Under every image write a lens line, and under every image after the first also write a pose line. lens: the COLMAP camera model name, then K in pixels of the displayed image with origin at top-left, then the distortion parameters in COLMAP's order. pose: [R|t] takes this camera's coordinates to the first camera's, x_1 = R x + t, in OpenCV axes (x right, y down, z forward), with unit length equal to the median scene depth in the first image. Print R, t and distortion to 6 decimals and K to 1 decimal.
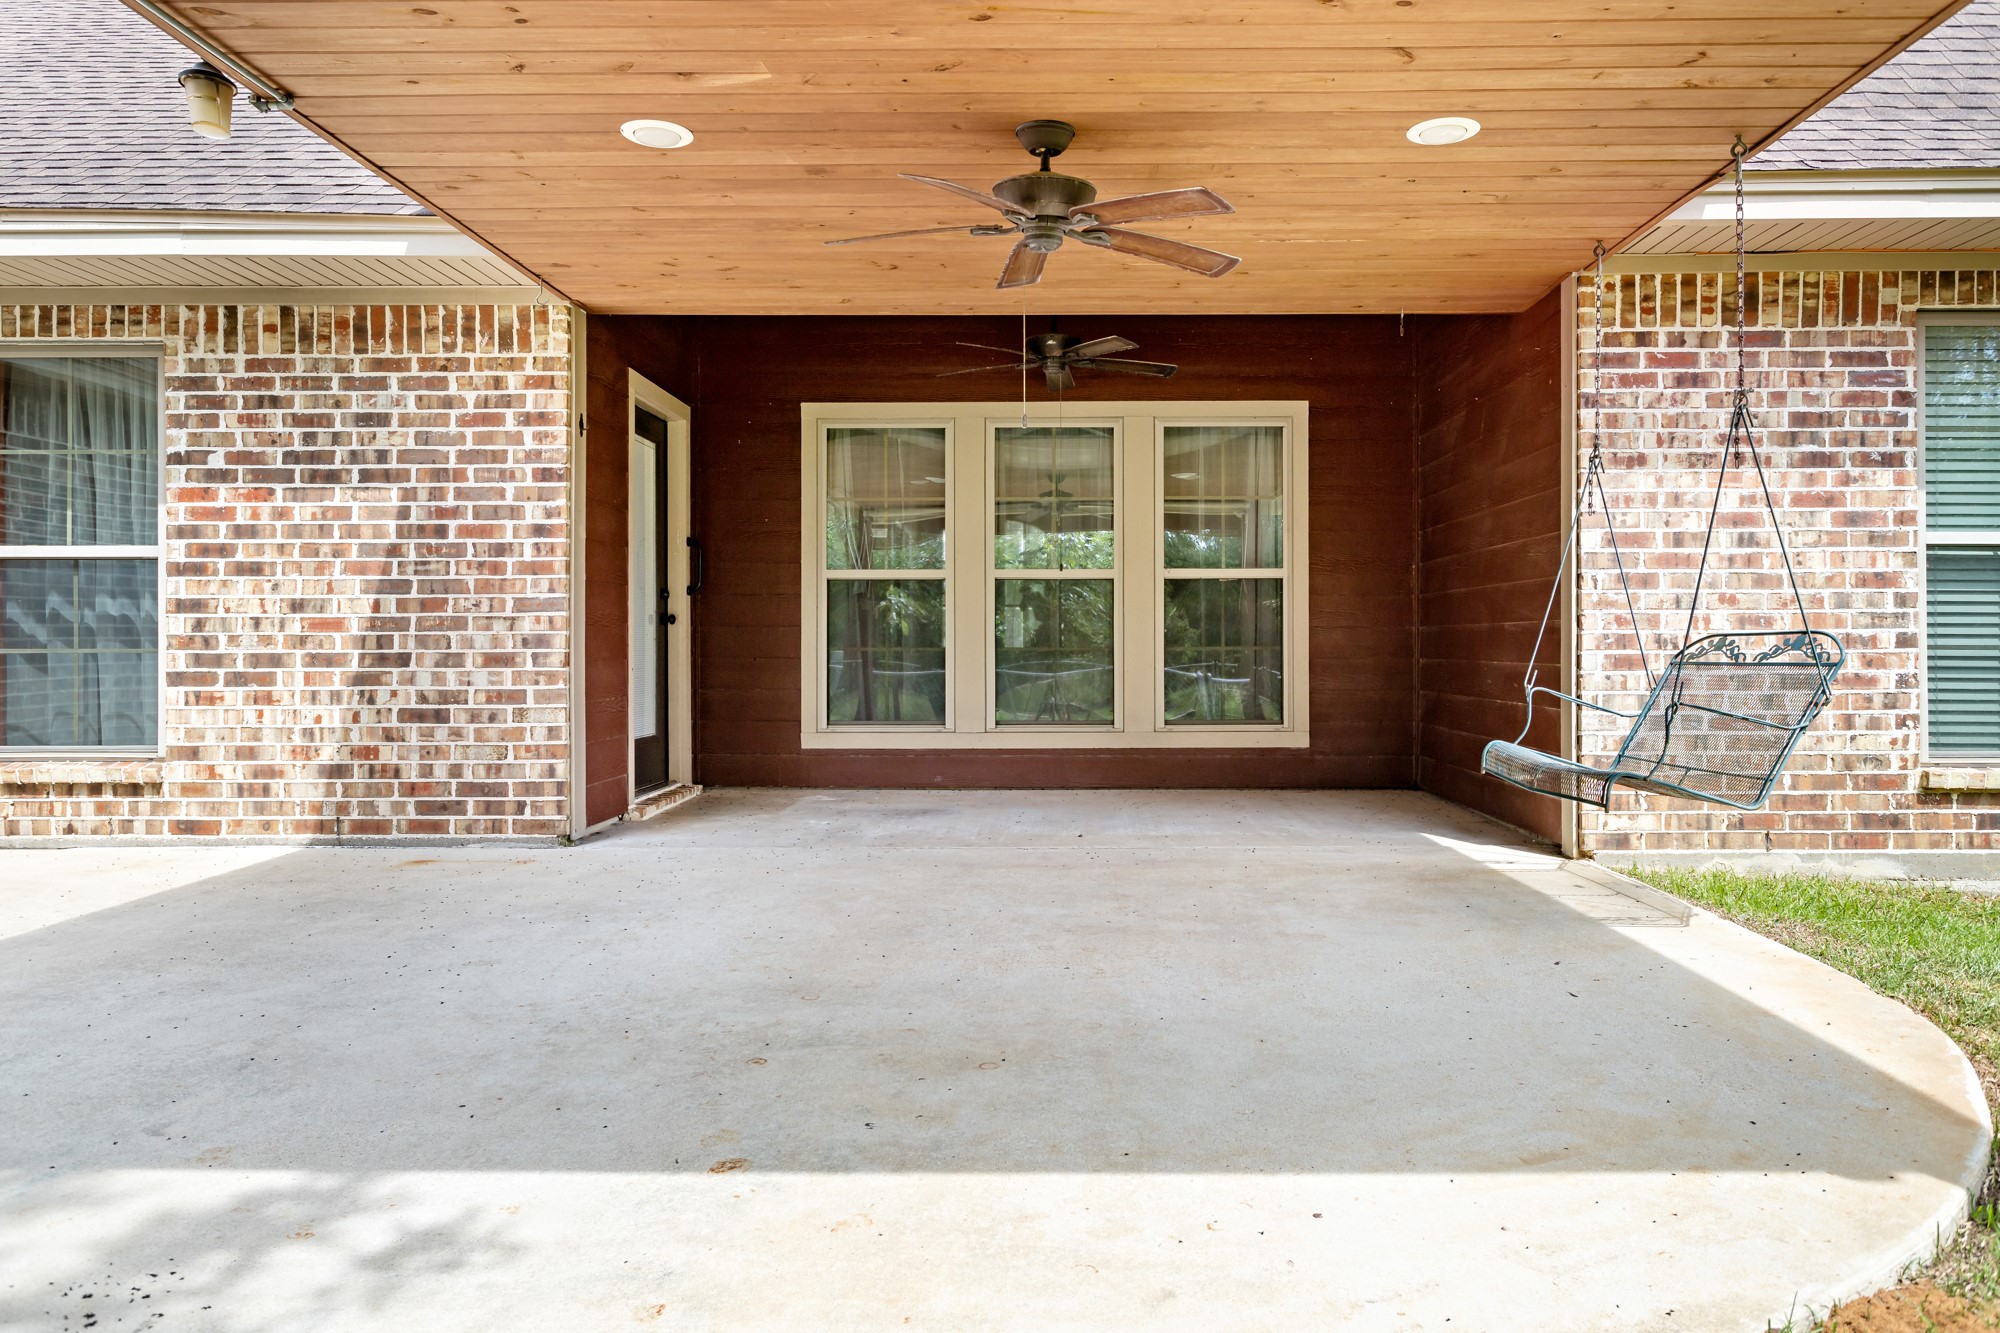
lens RADIAL K [[1401.7, 0, 1007.9], [0, 1401.7, 658.7], [0, 0, 1]] dist [-0.001261, -0.000310]
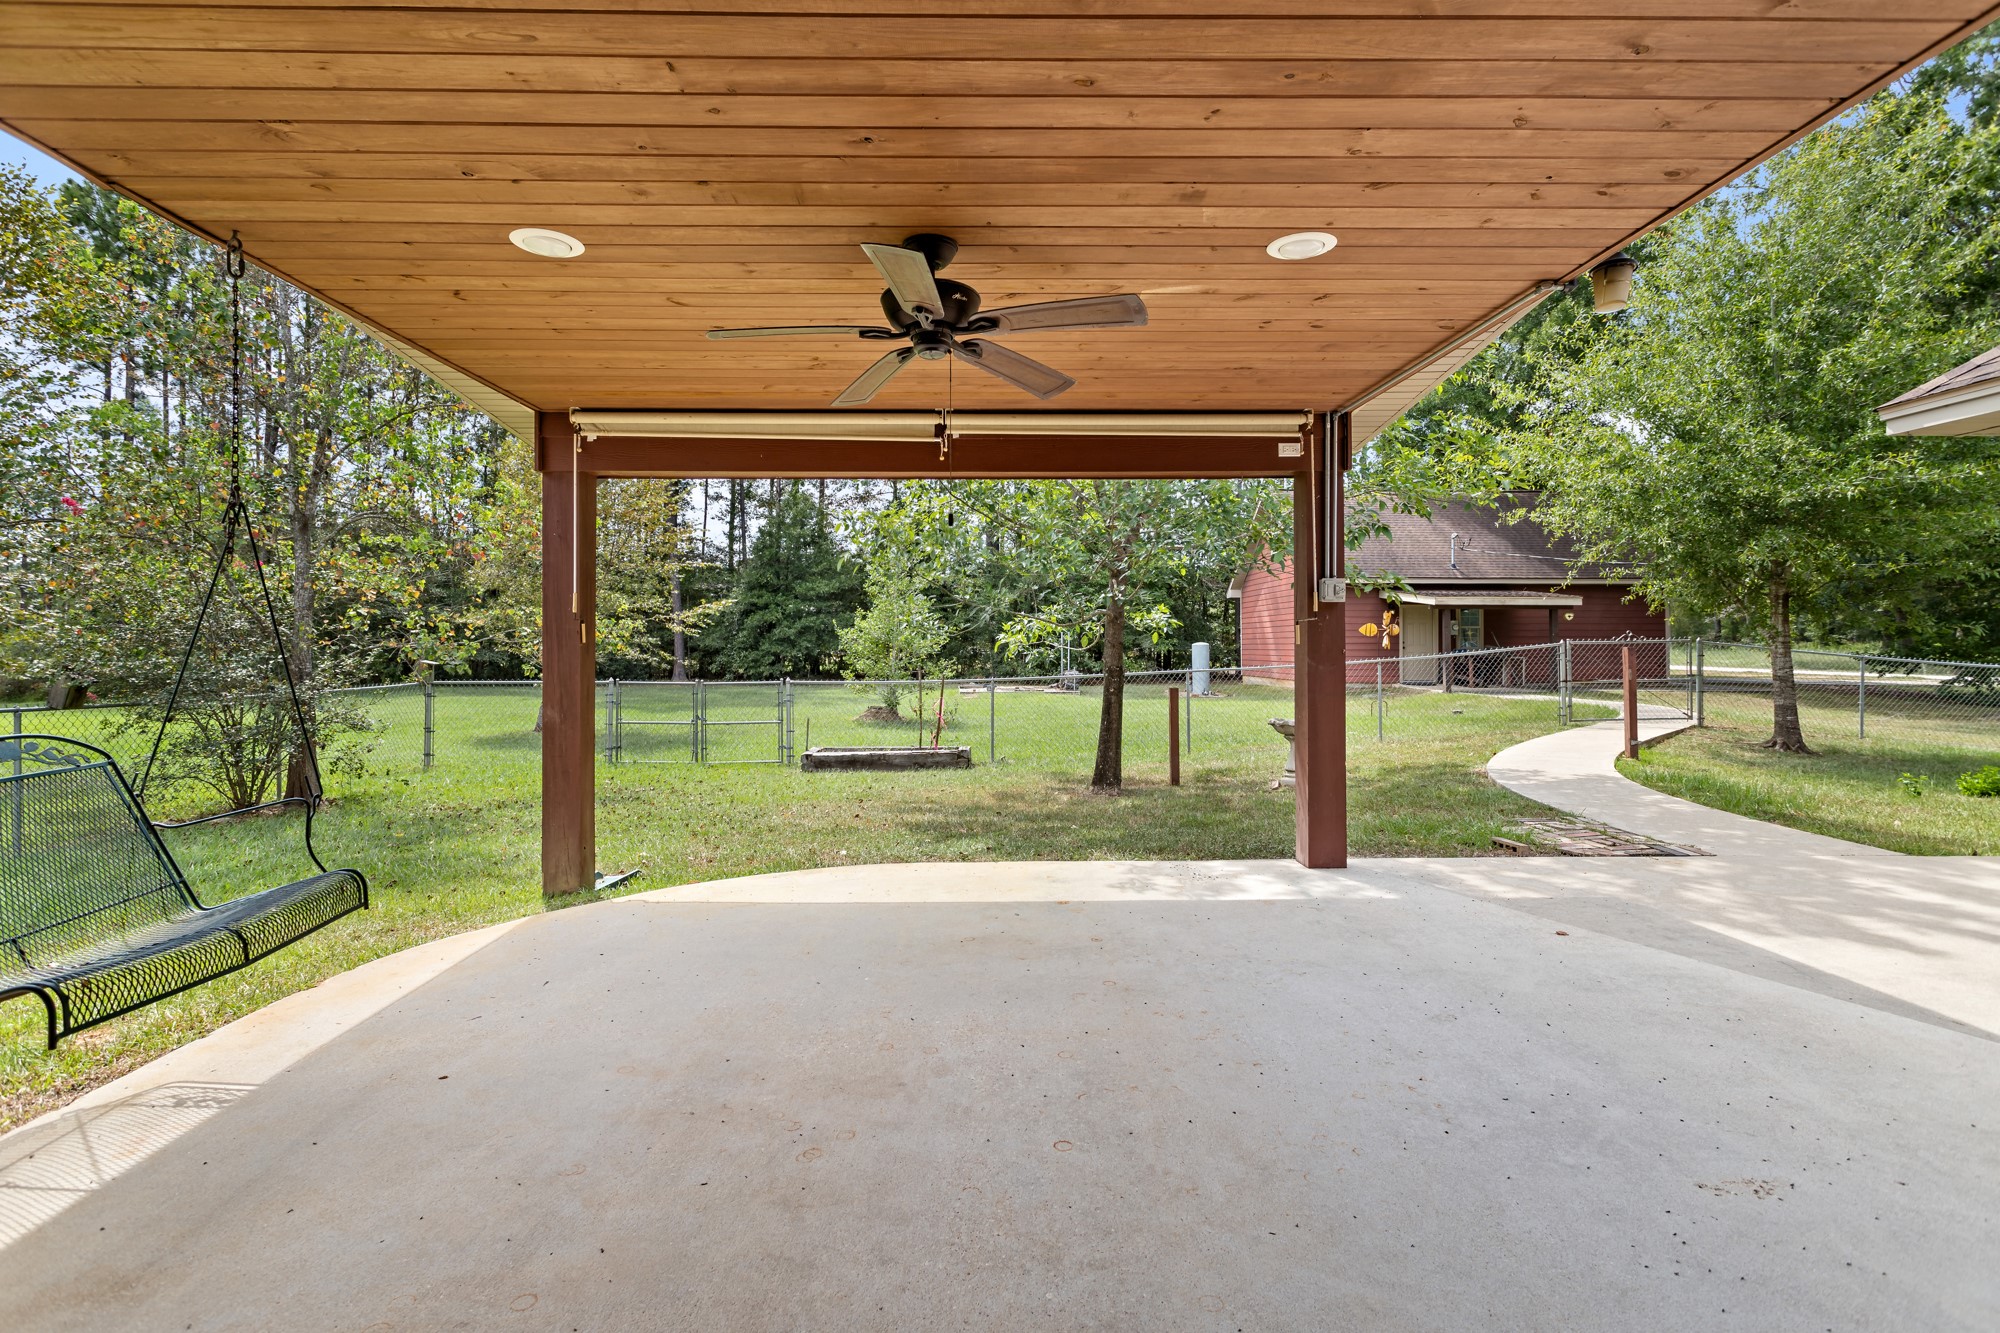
lens RADIAL K [[981.3, 0, 992.4], [0, 981.3, 662.8], [0, 0, 1]] dist [-0.001300, -0.000139]
pose [[-0.998196, -0.001802, -0.060009, 0.030982], [-0.002761, 0.999870, 0.015902, -0.086778], [0.059972, 0.016039, -0.998071, 2.110076]]
